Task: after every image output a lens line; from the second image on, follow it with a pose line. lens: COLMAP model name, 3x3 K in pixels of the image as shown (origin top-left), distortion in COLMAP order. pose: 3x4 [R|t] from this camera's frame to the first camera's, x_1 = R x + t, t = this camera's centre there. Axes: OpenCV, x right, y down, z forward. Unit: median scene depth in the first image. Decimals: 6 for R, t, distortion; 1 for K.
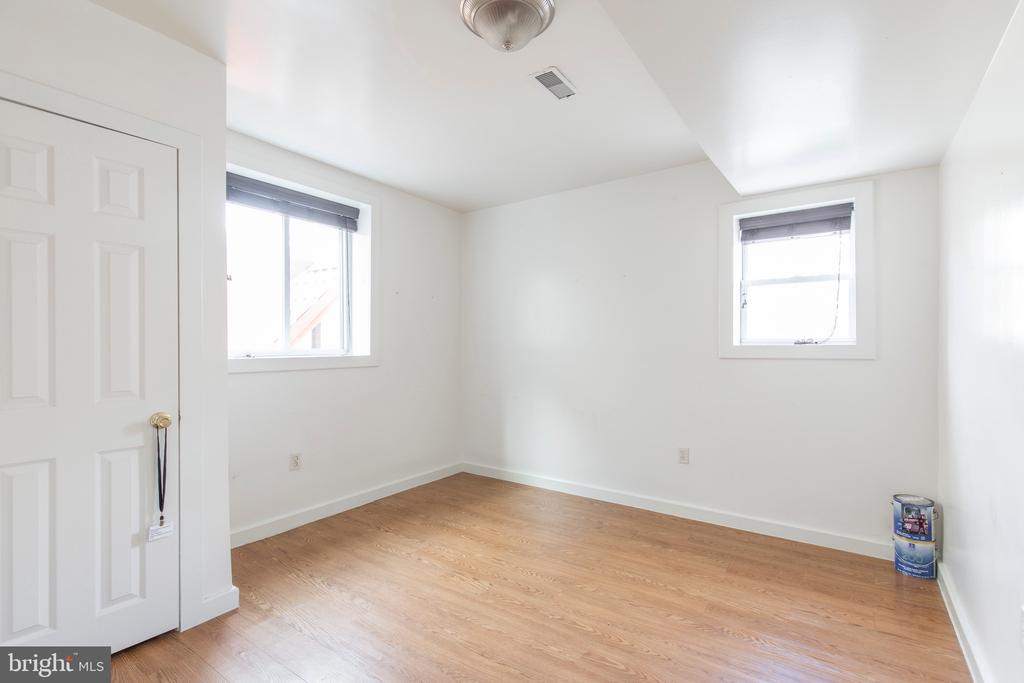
lens RADIAL K [[471.9, 0, 512.0], [0, 471.9, 341.5], [0, 0, 1]] dist [0.013464, -0.000151]
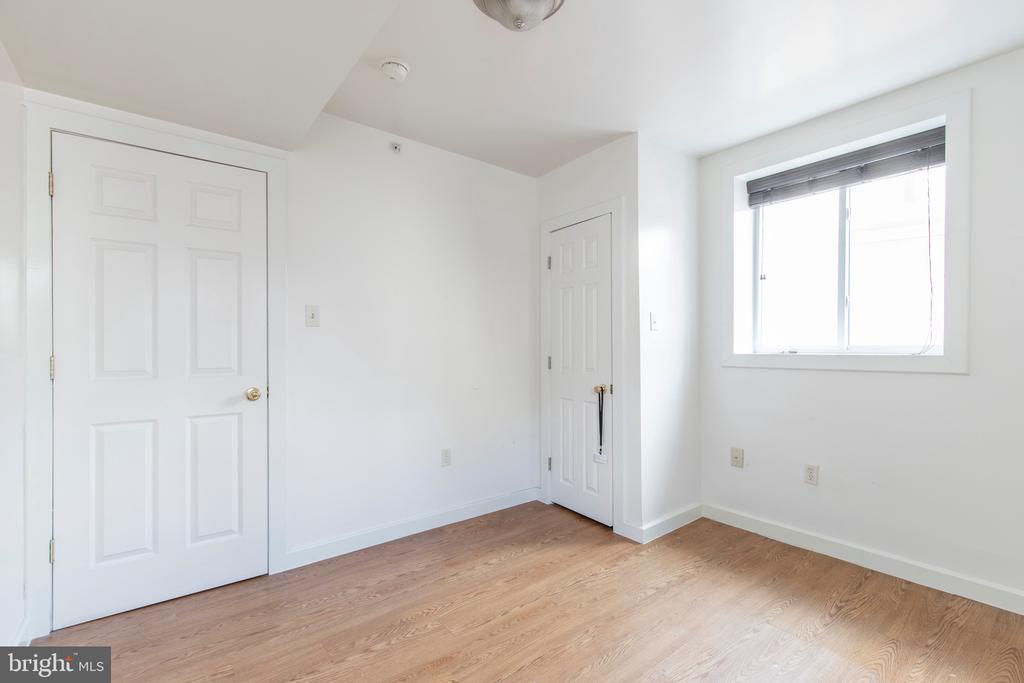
lens RADIAL K [[466.1, 0, 527.7], [0, 466.1, 343.6], [0, 0, 1]] dist [0.014374, -0.000627]
pose [[-0.273790, -0.007353, -0.961761, 0.731336], [0.007177, 0.999927, -0.009688, 0.024642], [0.961763, -0.009555, -0.273717, 1.047288]]
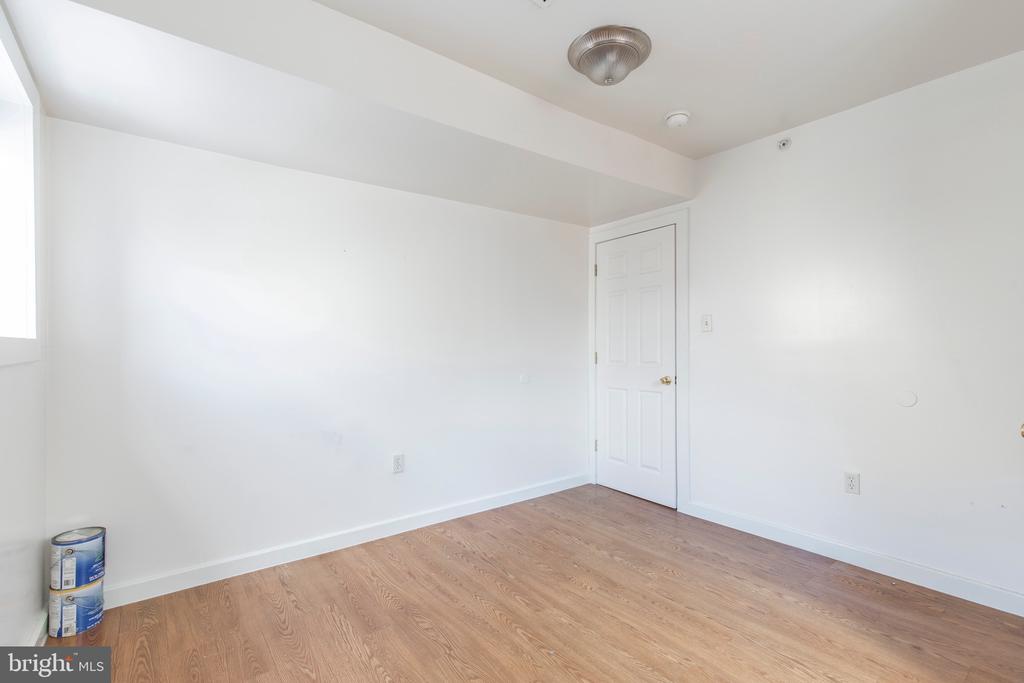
lens RADIAL K [[466.1, 0, 527.7], [0, 466.1, 343.6], [0, 0, 1]] dist [0.014374, -0.000627]
pose [[-0.962073, 0.002616, 0.272778, -0.107121], [-0.001322, 0.999898, -0.014251, 0.026452], [-0.272788, -0.014071, -0.961971, 1.767049]]
